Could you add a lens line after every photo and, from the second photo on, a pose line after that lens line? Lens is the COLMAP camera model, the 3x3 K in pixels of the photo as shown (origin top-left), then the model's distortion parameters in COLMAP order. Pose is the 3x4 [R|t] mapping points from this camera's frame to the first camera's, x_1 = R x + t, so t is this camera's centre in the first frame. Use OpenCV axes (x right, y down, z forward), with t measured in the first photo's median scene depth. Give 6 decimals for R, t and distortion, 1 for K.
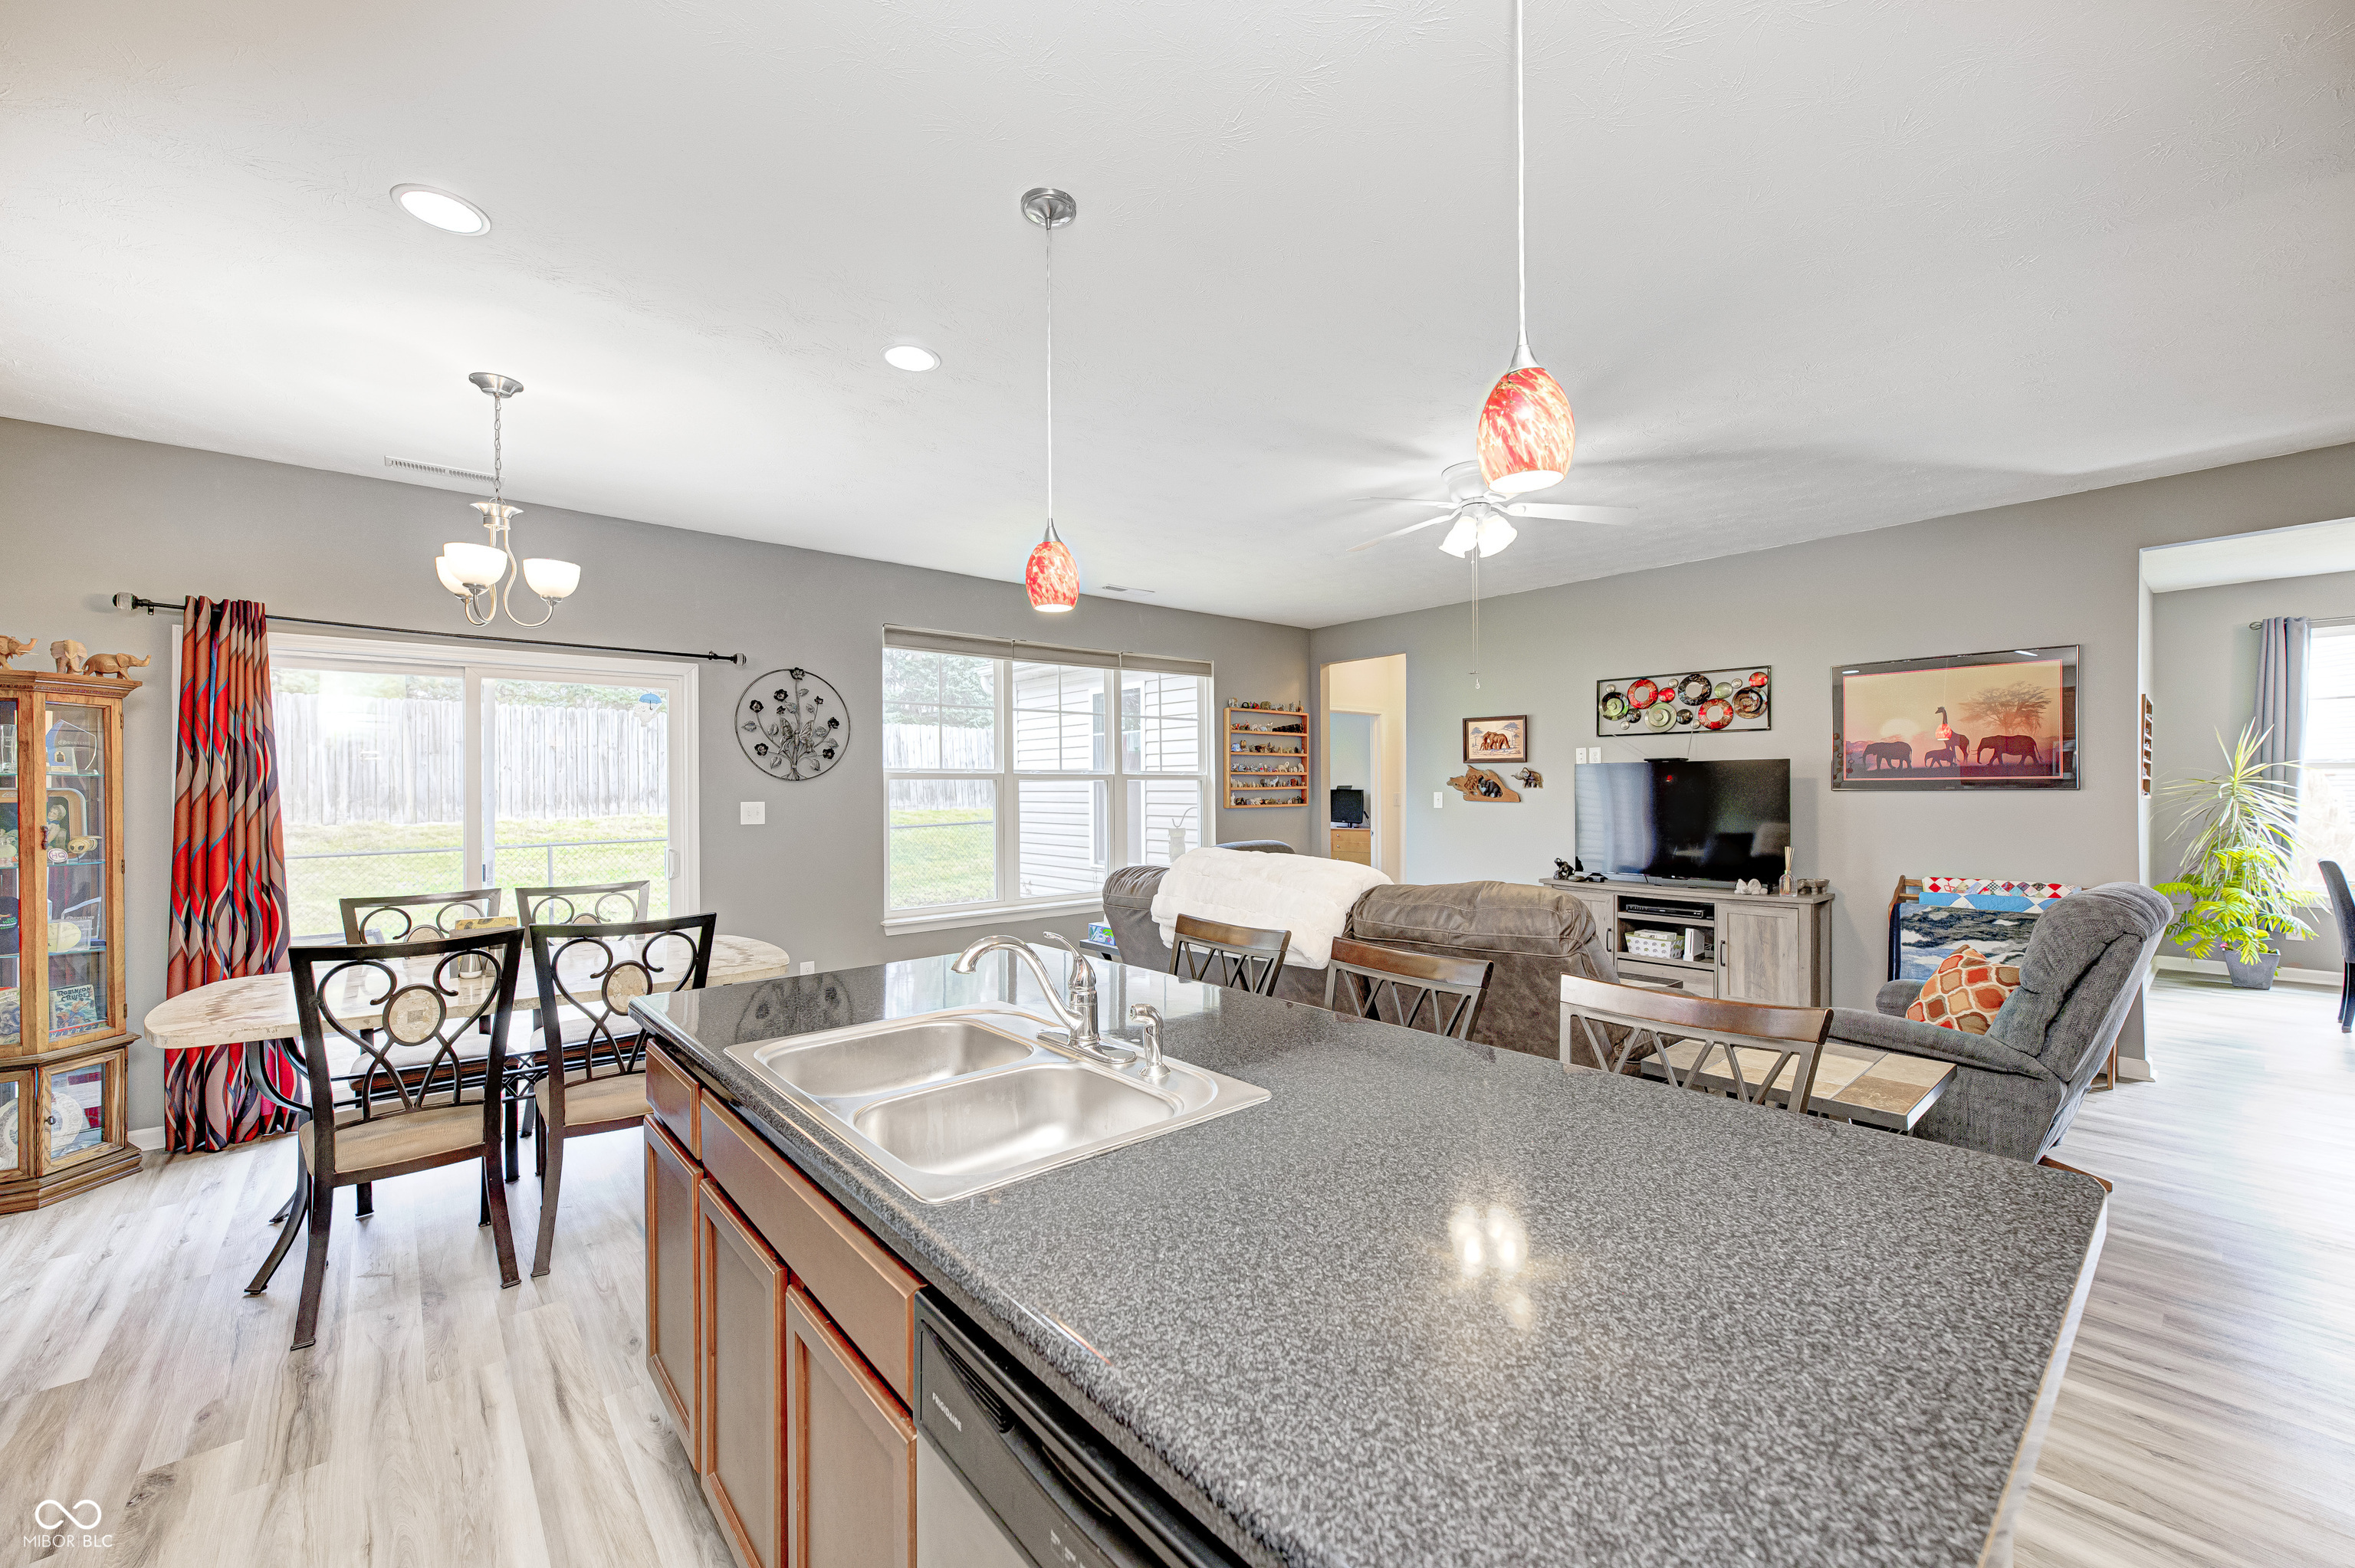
lens RADIAL K [[923.8, 0, 1179.1], [0, 923.8, 791.4], [0, 0, 1]] dist [-0.002251, 0.000467]
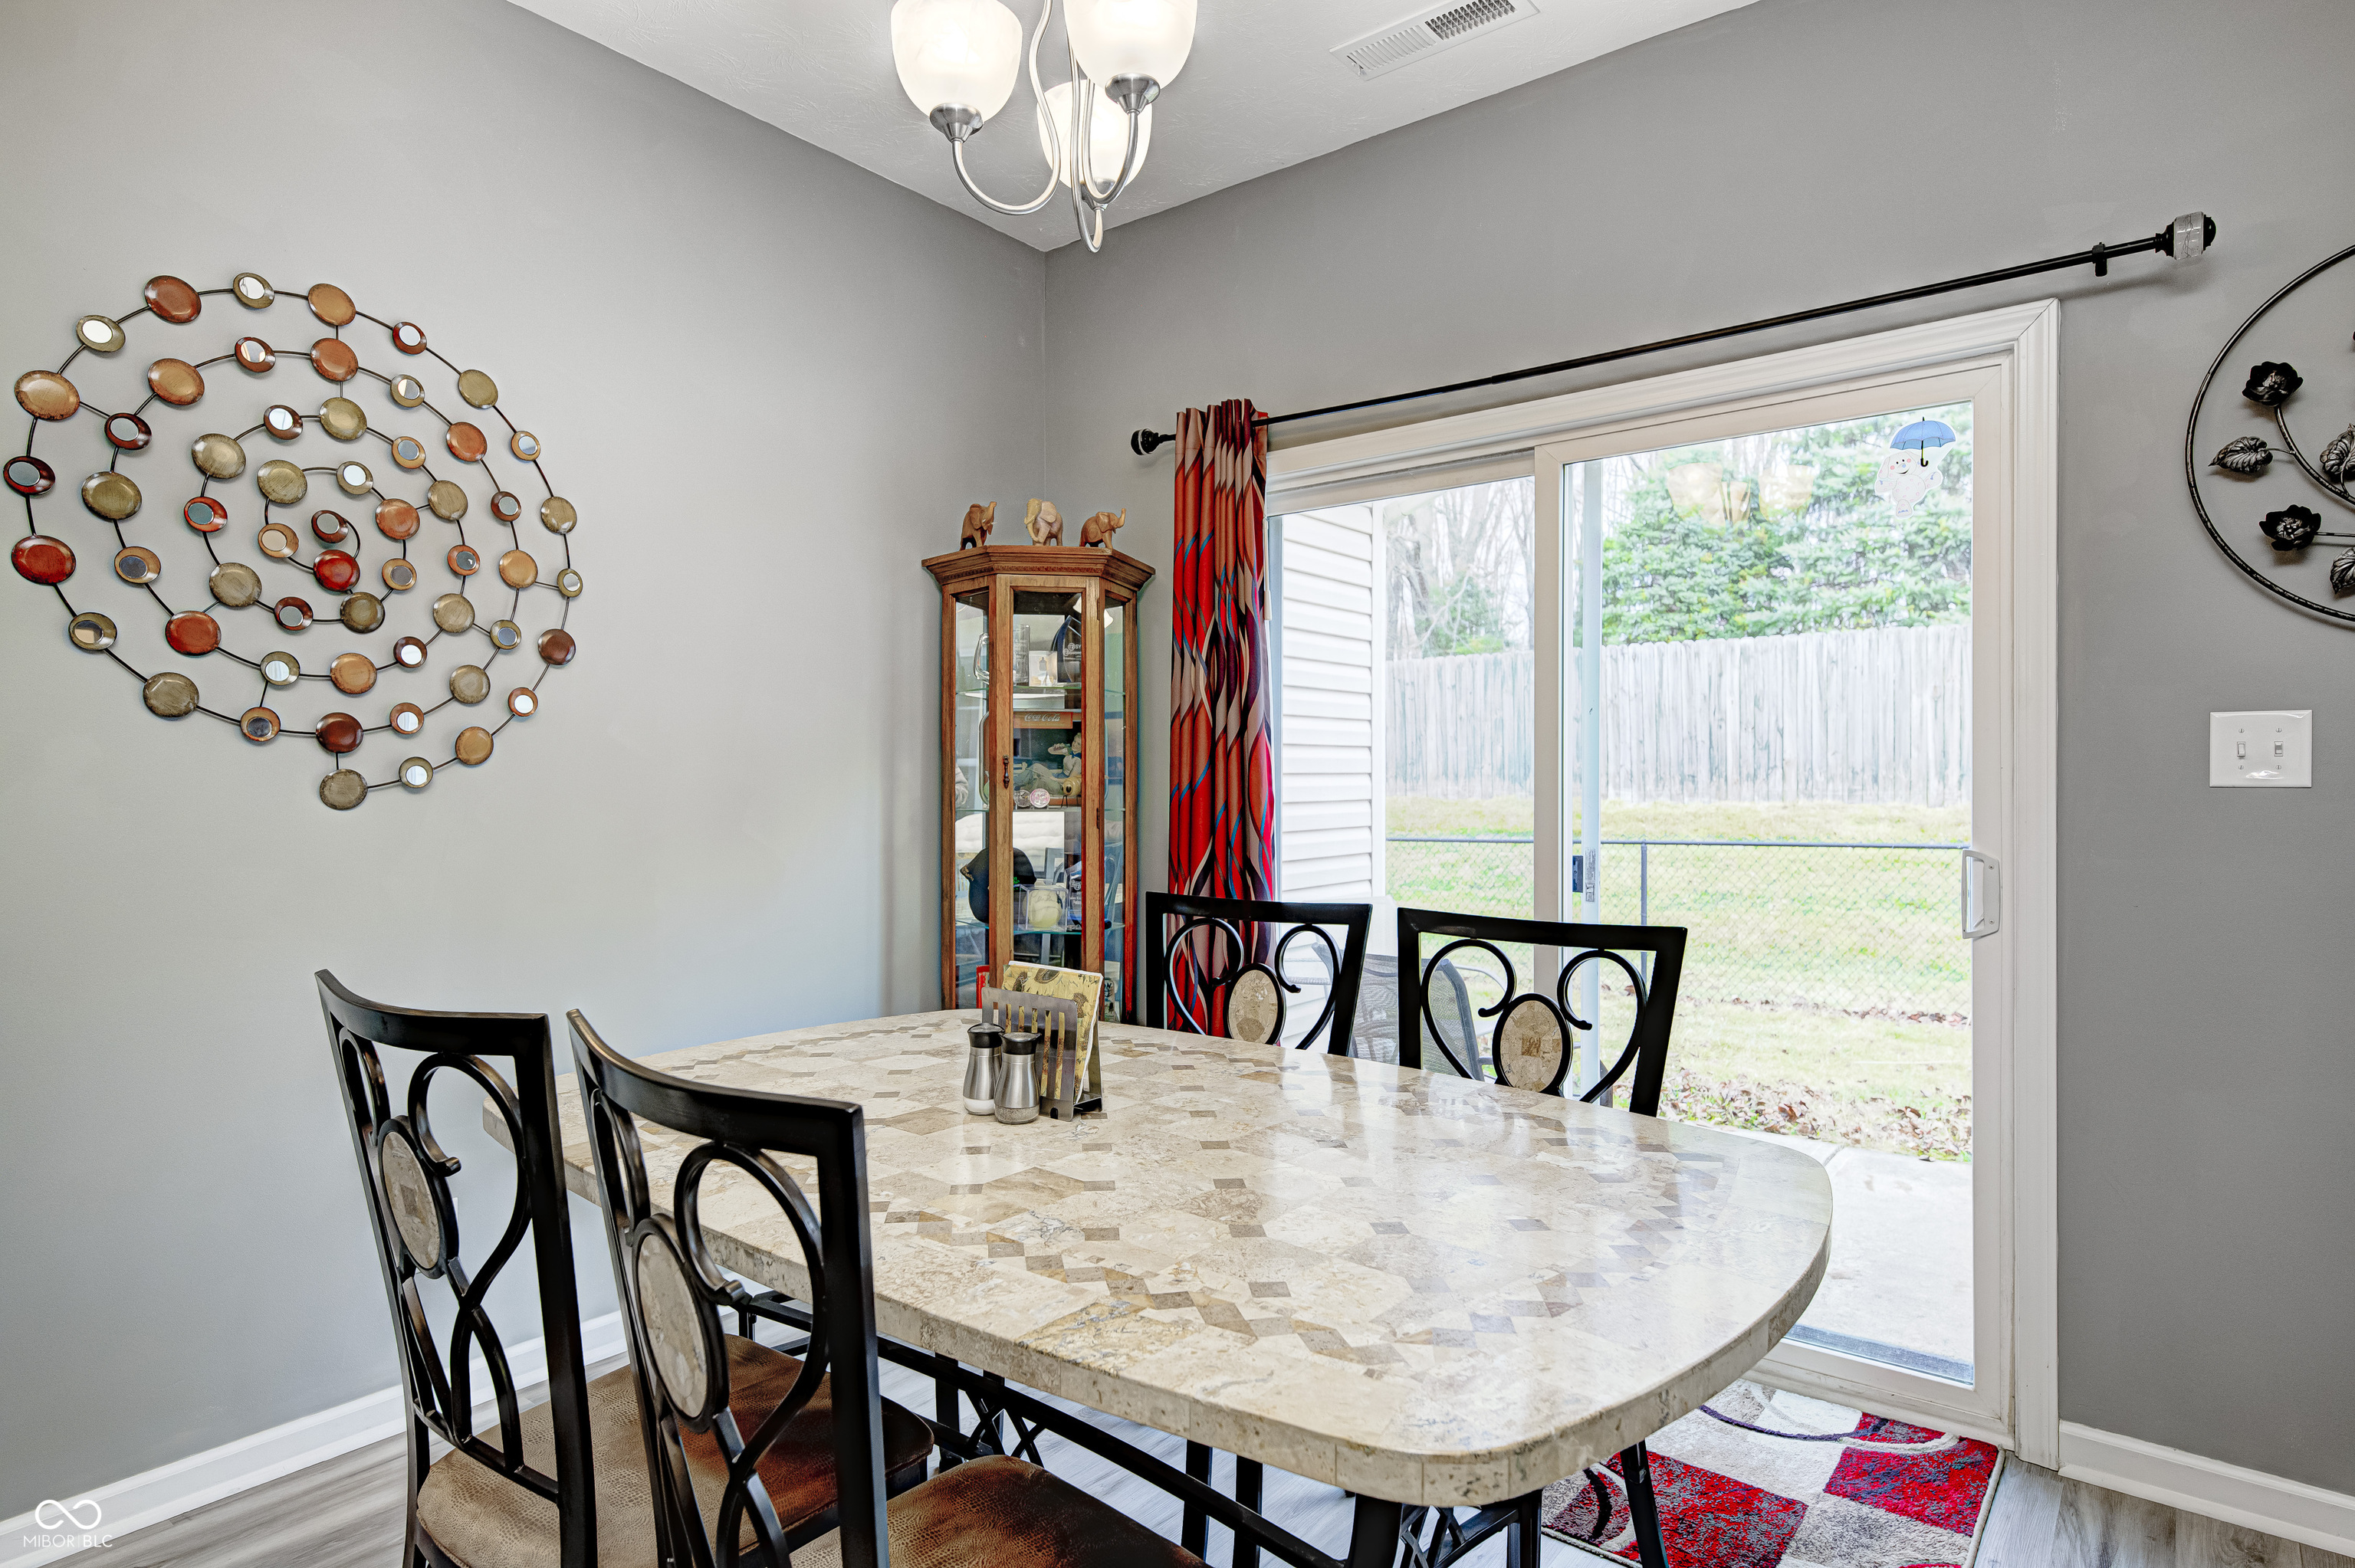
lens RADIAL K [[1293.4, 0, 1177.5], [0, 1293.4, 784.0], [0, 0, 1]] dist [0.014189, 0.001140]
pose [[0.194422, 0.007116, -0.980892, -0.111326], [-0.001570, 0.999975, 0.006943, 0.030772], [0.980917, 0.000190, 0.194428, 0.551246]]
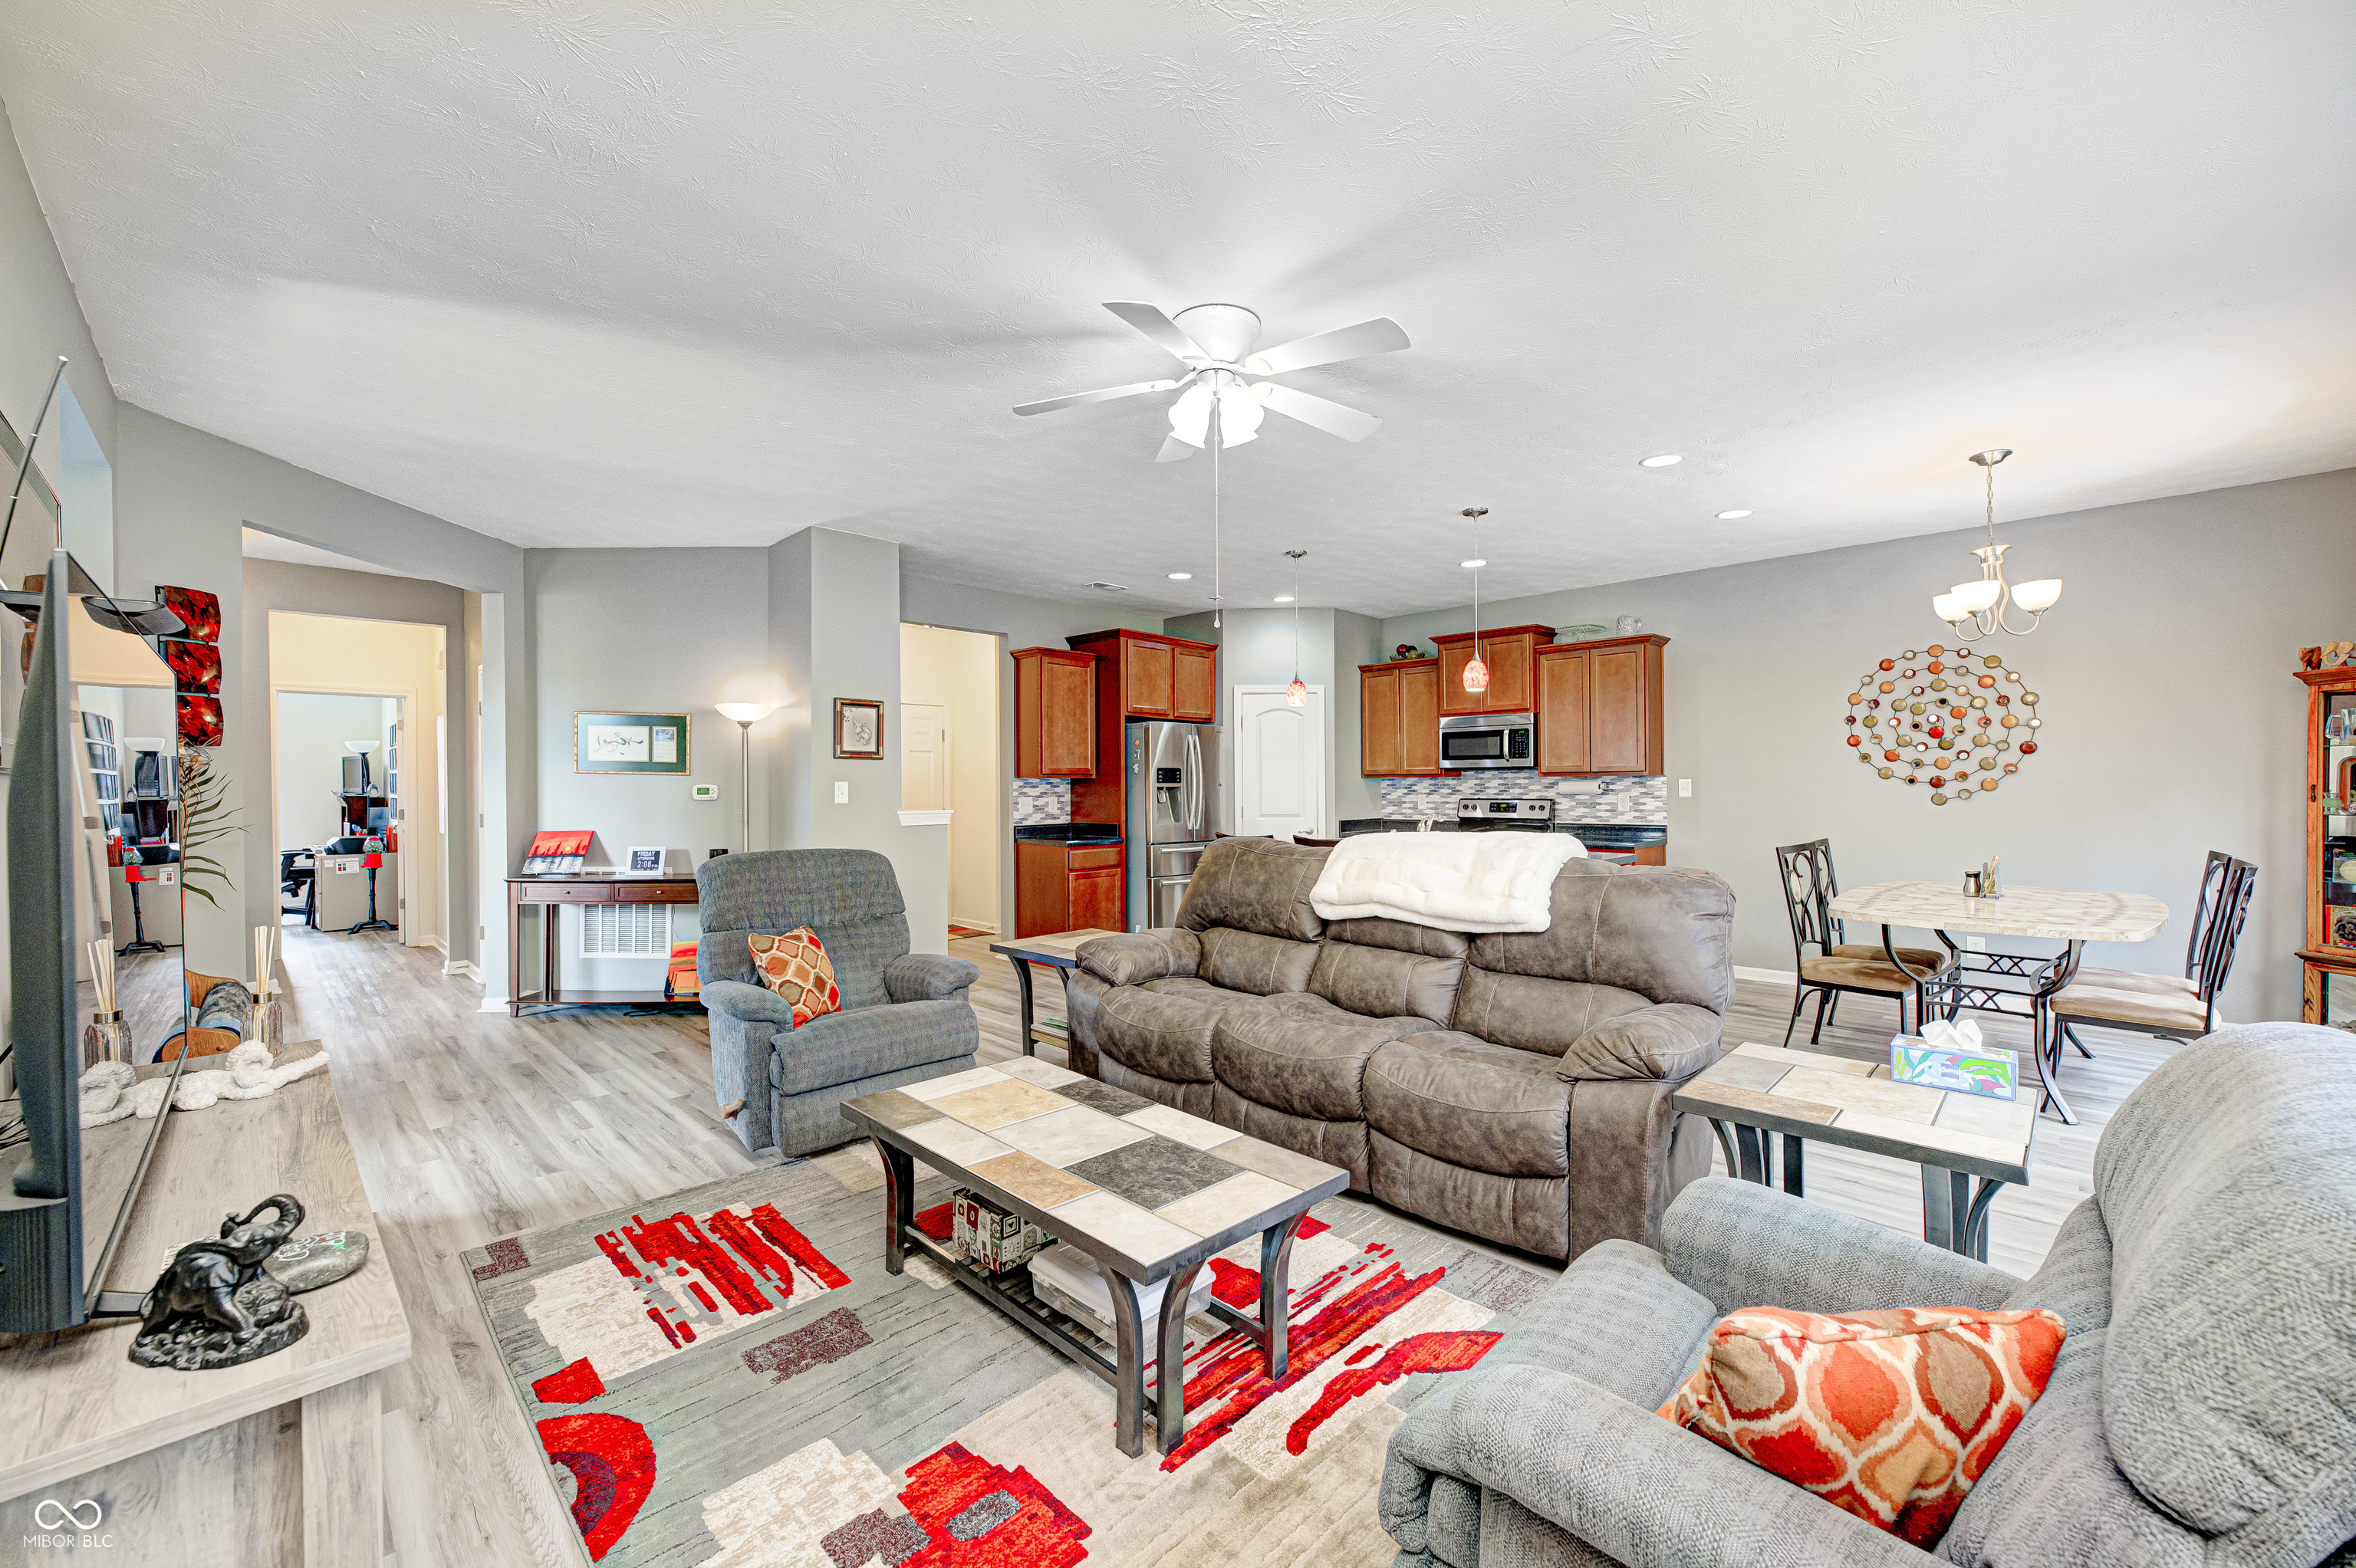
lens RADIAL K [[924.2, 0, 1179.6], [0, 924.2, 791.4], [0, 0, 1]] dist [-0.002251, 0.000467]
pose [[-0.996980, 0.013510, -0.076470, 0.312912], [0.012928, 0.999884, 0.008101, 0.008542], [0.076571, 0.007088, -0.997039, 1.312980]]
